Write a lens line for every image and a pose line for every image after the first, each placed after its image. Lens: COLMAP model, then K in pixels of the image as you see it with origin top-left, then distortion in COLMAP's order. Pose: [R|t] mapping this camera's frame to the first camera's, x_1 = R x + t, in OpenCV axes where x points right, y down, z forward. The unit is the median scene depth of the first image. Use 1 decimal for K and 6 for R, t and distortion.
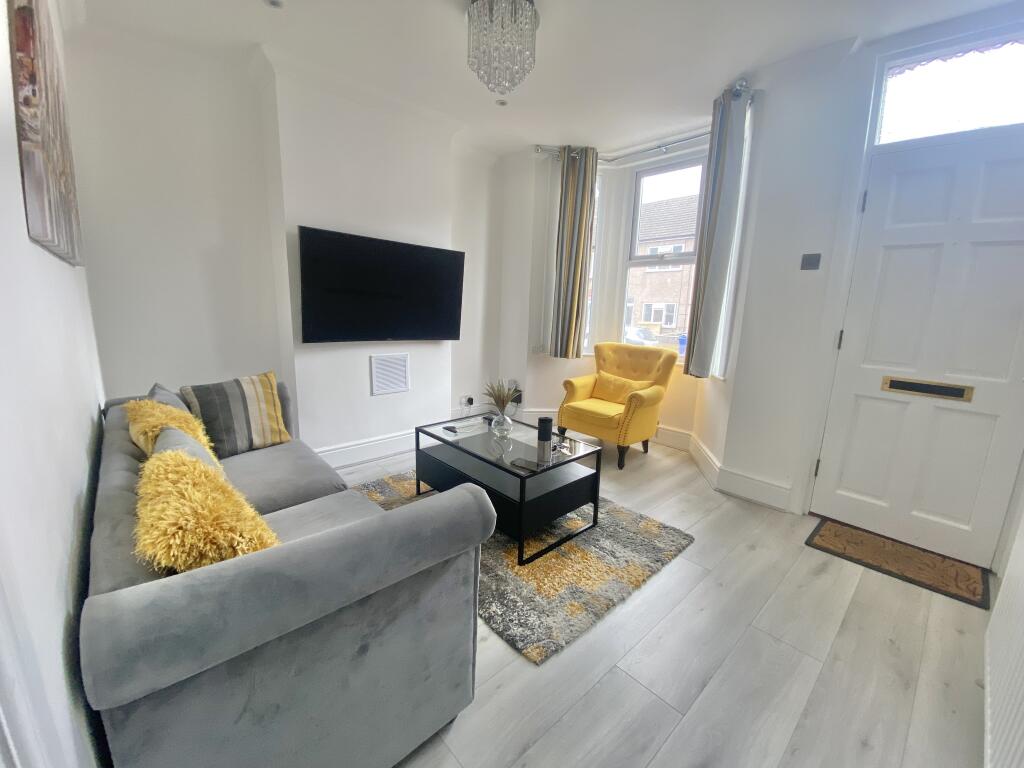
lens RADIAL K [[415.8, 0, 507.6], [0, 415.8, 380.1], [0, 0, 1]] dist [0.001003, -0.015310]
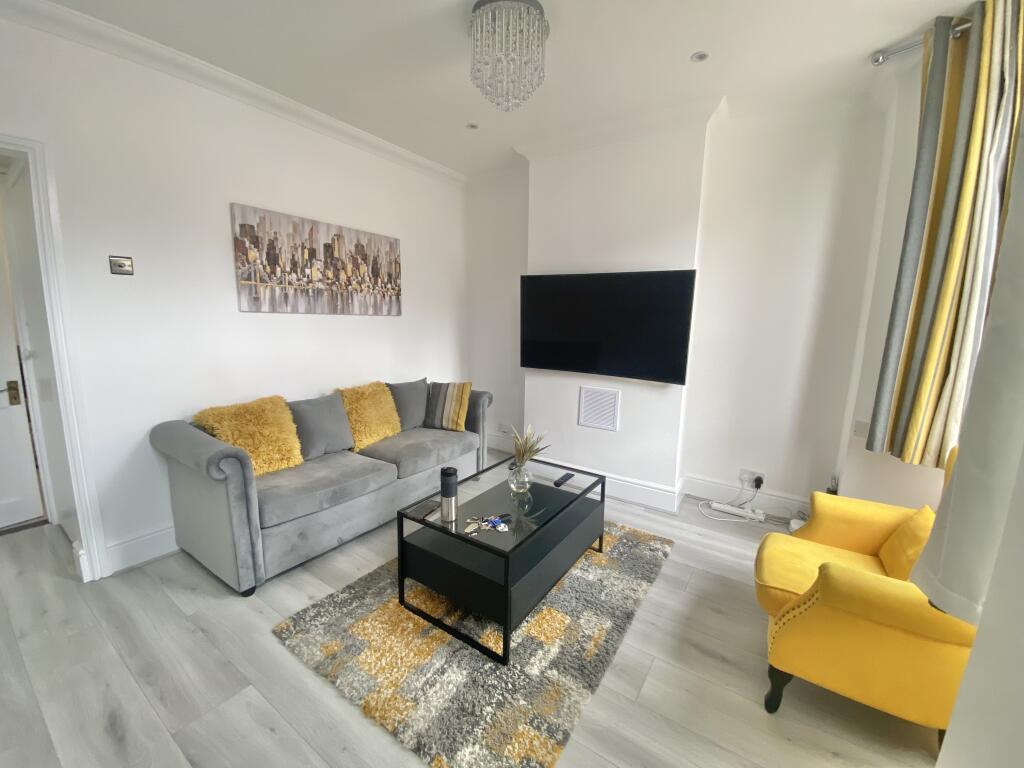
lens RADIAL K [[415.8, 0, 507.6], [0, 415.8, 380.1], [0, 0, 1]] dist [0.001003, -0.015310]
pose [[0.235487, 0.122835, -0.964084, 0.845429], [-0.193309, 0.978080, 0.077401, -0.162873], [0.952459, 0.168139, 0.254070, 0.793949]]
